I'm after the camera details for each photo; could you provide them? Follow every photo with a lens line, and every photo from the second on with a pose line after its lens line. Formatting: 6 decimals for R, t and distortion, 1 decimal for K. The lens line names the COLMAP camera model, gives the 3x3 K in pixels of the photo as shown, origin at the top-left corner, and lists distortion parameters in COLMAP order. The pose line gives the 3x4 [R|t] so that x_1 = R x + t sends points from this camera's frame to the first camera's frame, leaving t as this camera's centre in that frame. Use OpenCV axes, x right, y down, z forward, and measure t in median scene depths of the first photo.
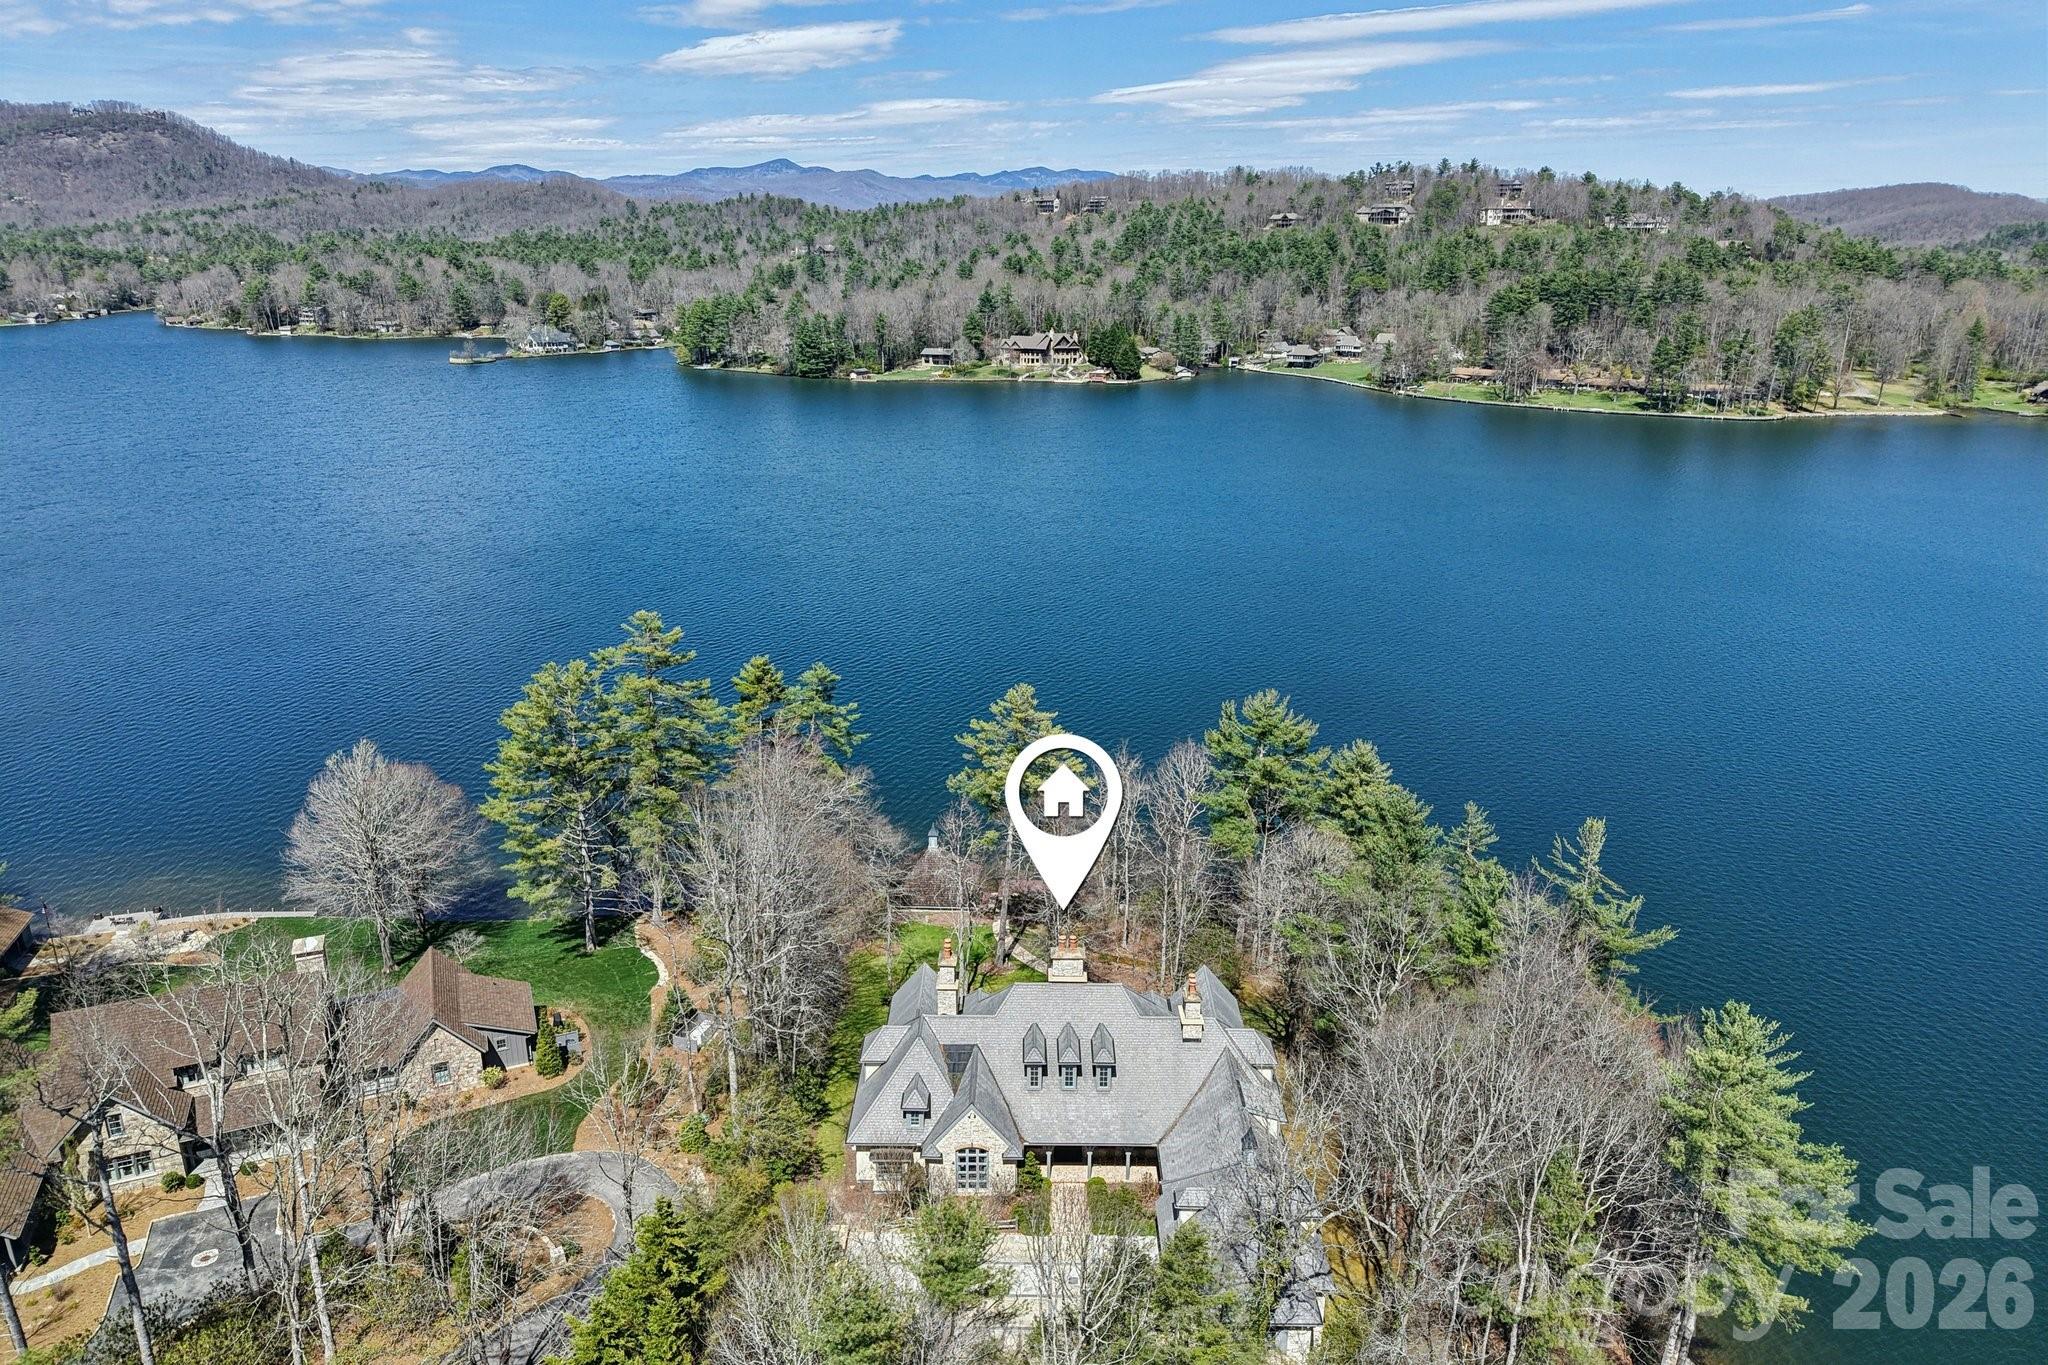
lens RADIAL K [[1370.3, 0, 1027.9], [0, 1370.3, 685.5], [0, 0, 1]] dist [0.006050, -0.004436]
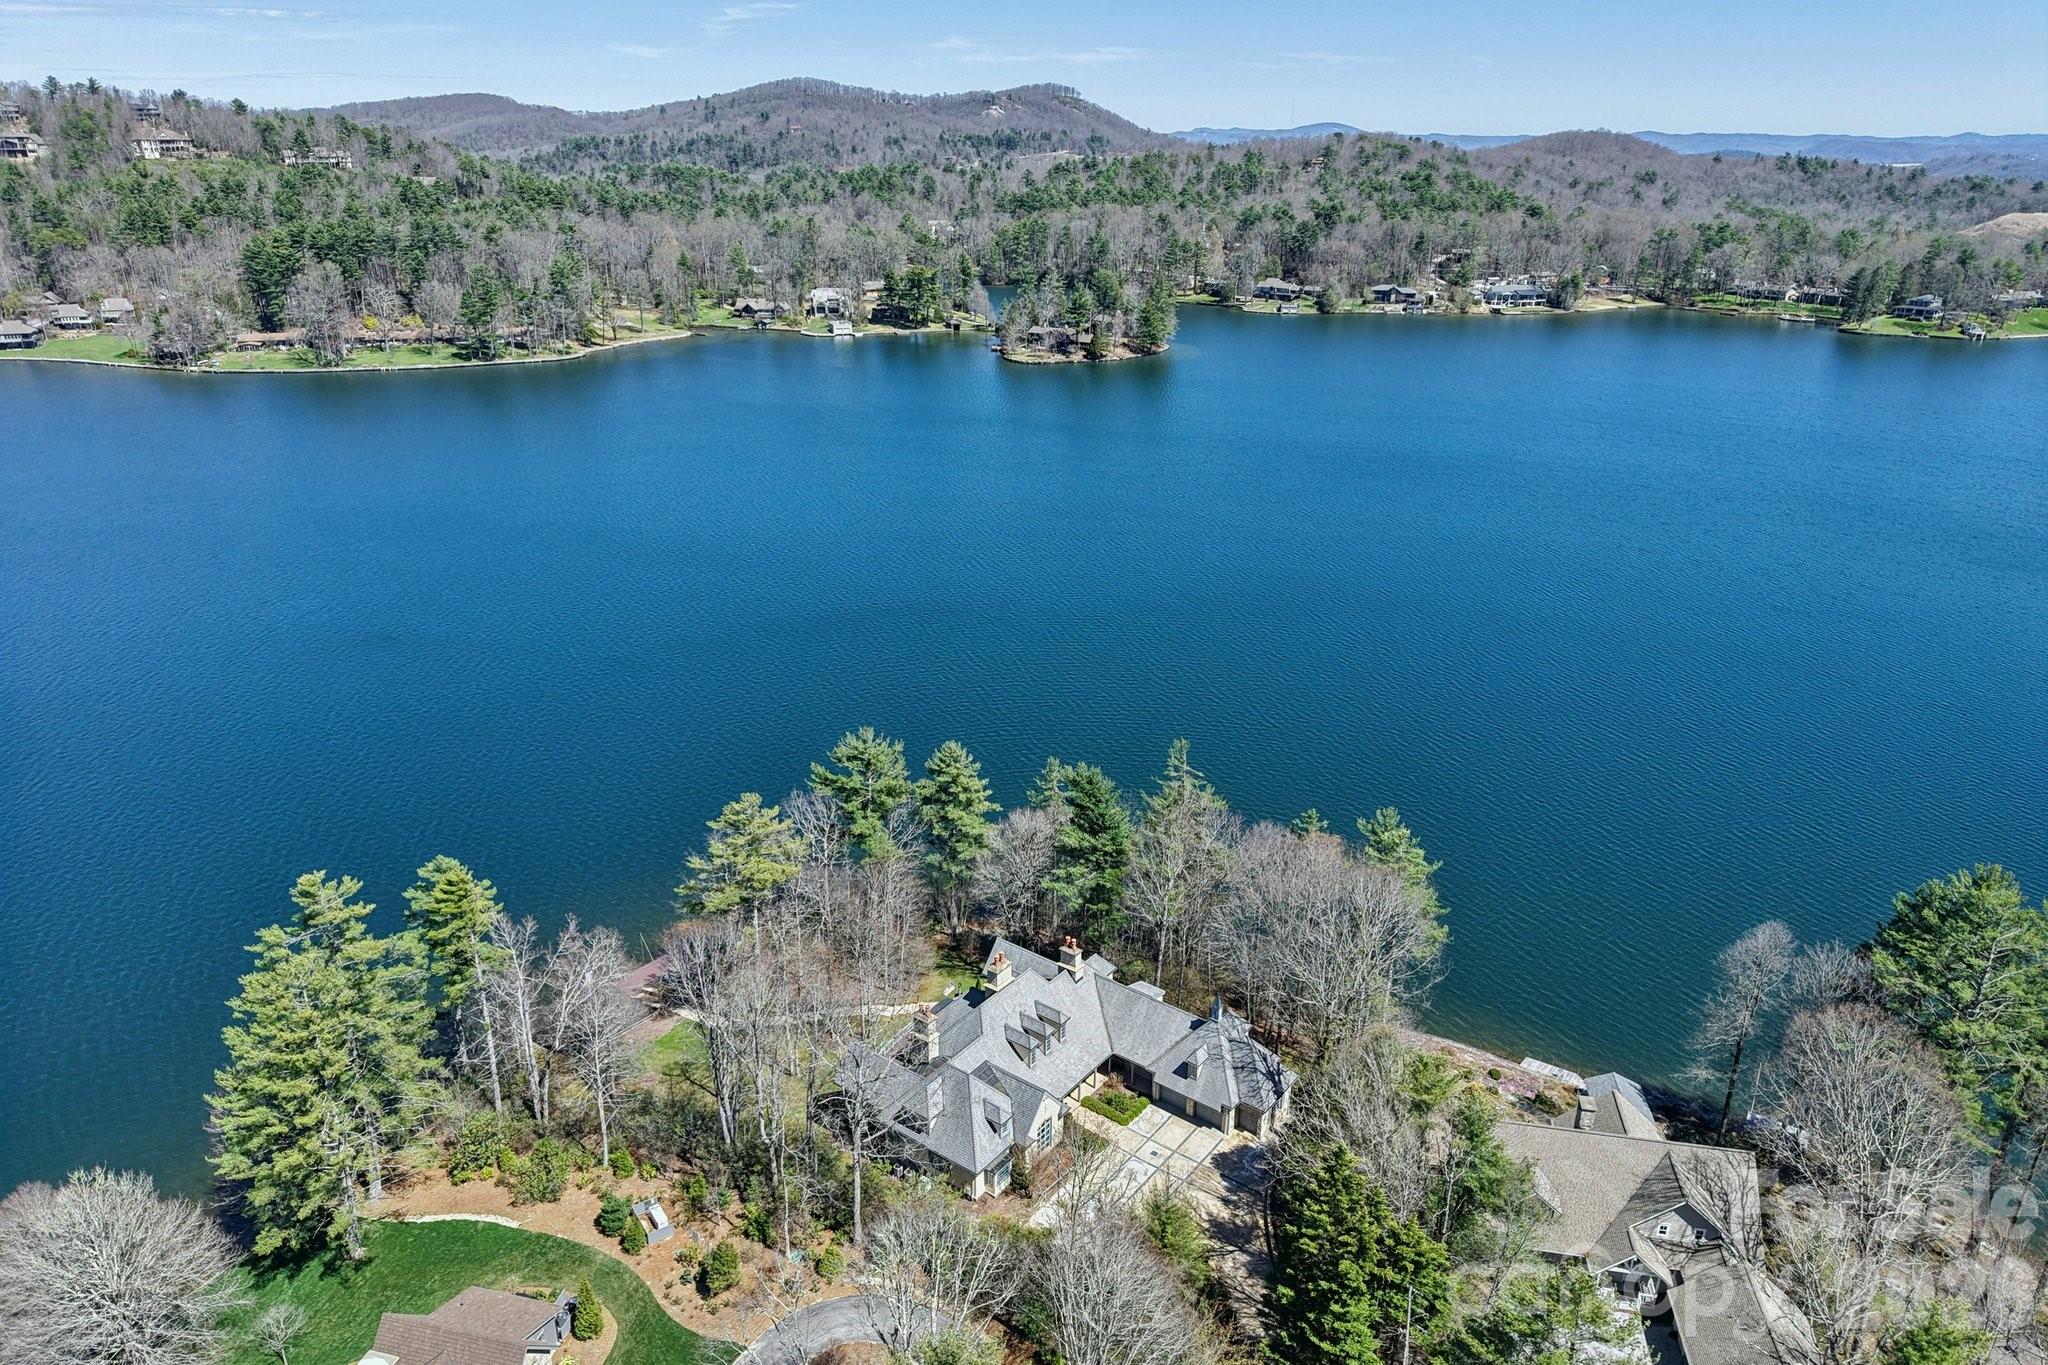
lens RADIAL K [[1370.3, 0, 1027.9], [0, 1370.3, 685.5], [0, 0, 1]] dist [0.006050, -0.004436]
pose [[0.589028, -0.299637, 0.750509, -0.677236], [0.244552, 0.951265, 0.187854, -0.238503], [-0.770221, 0.072887, 0.633598, 0.090899]]
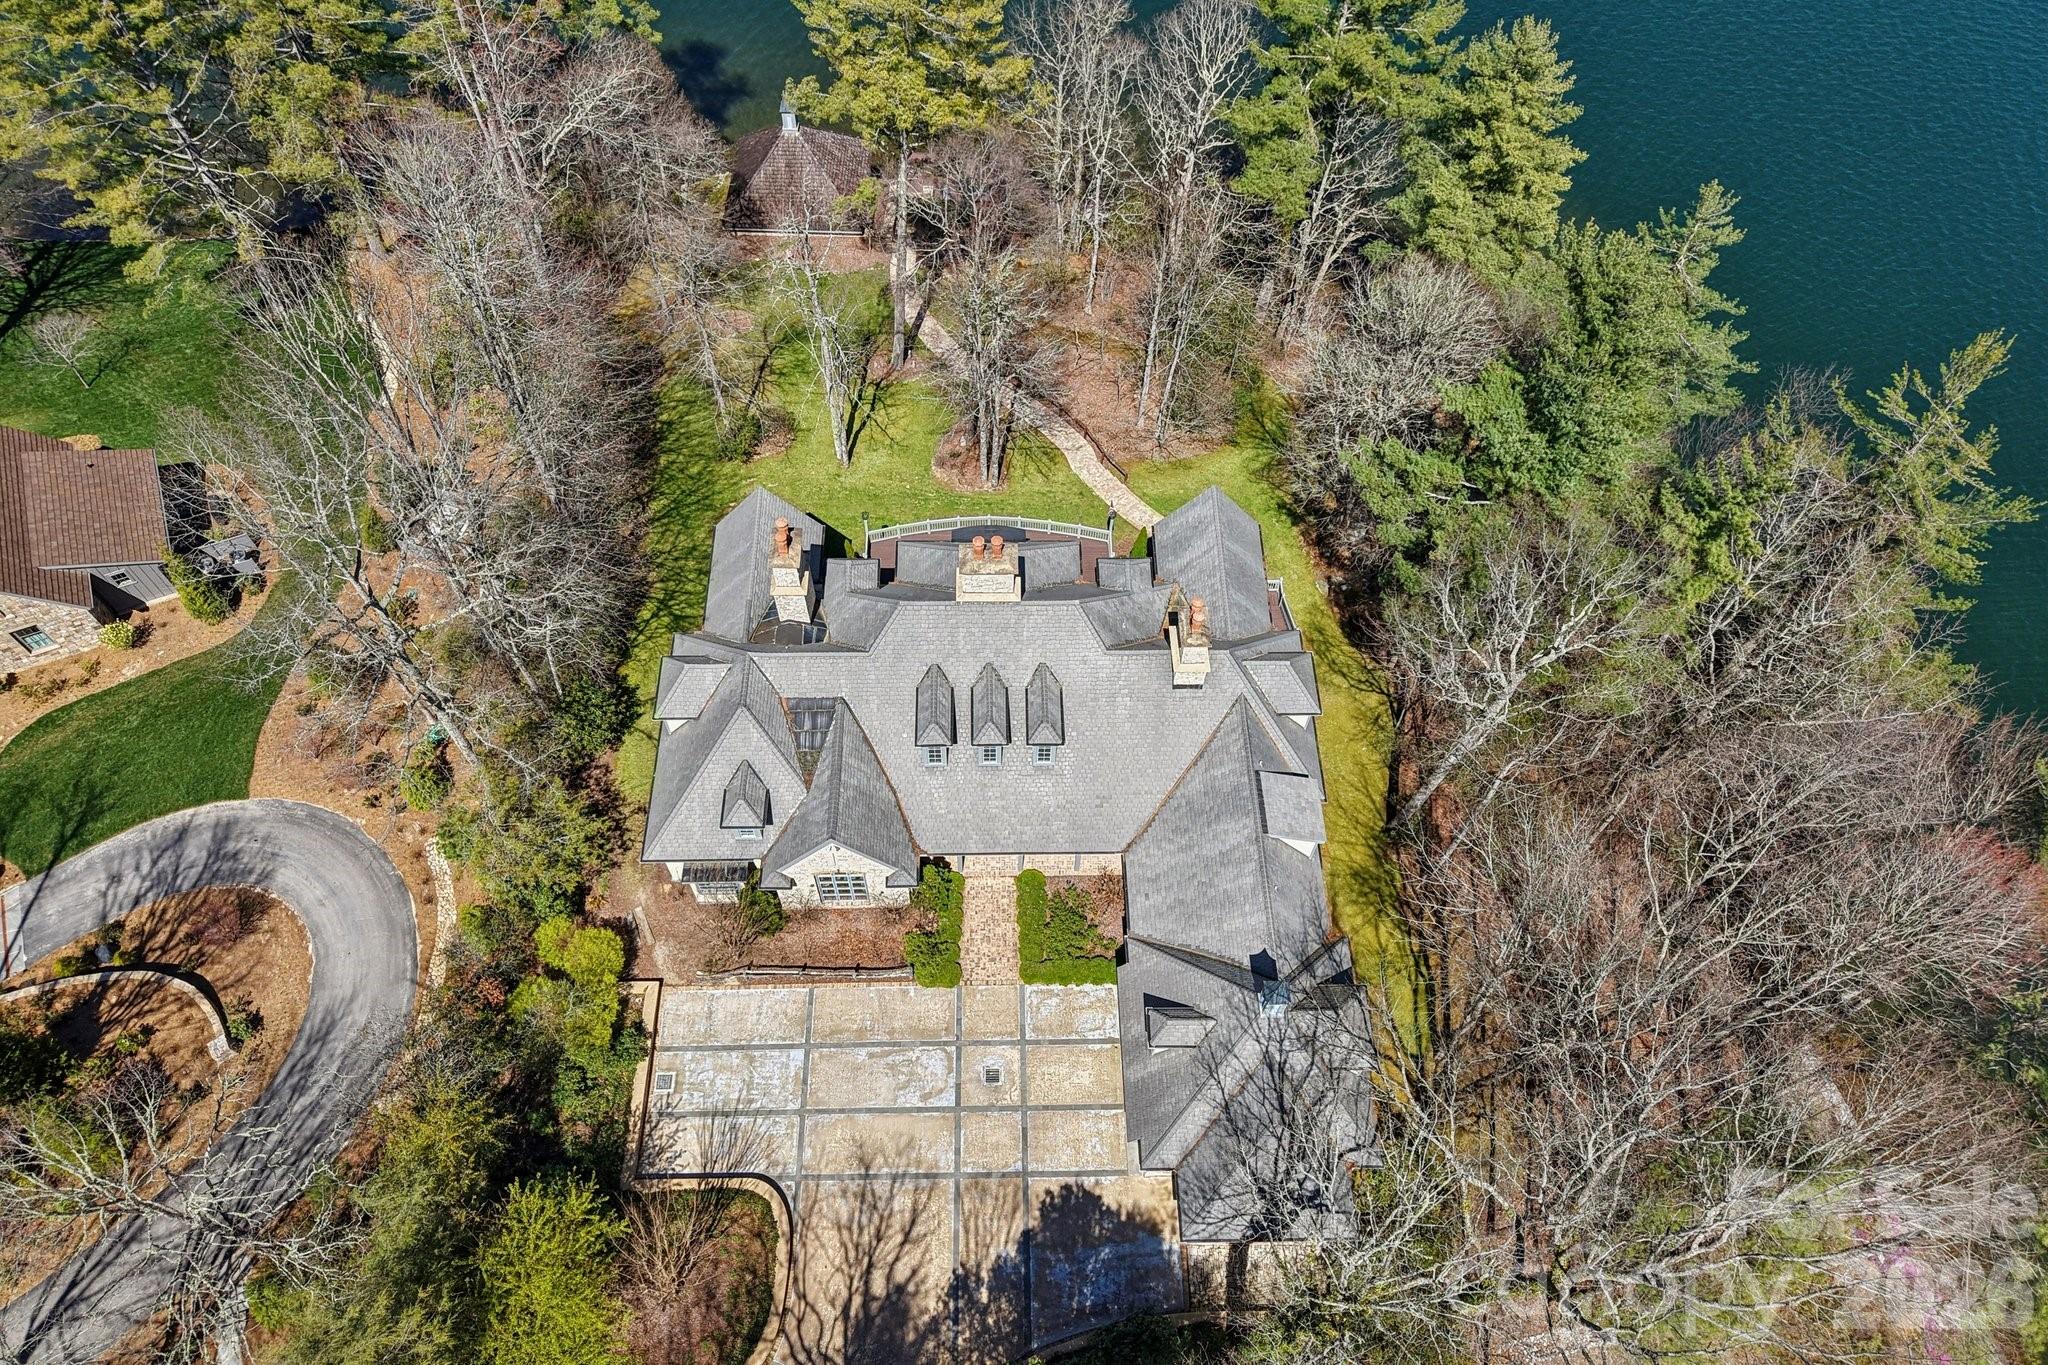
lens RADIAL K [[1370.3, 0, 1027.9], [0, 1370.3, 685.5], [0, 0, 1]] dist [0.006050, -0.004436]
pose [[0.999609, -0.012540, 0.024981, 0.023931], [-0.006444, 0.766279, 0.642476, -0.105220], [-0.027199, -0.642386, 0.765899, 0.406027]]
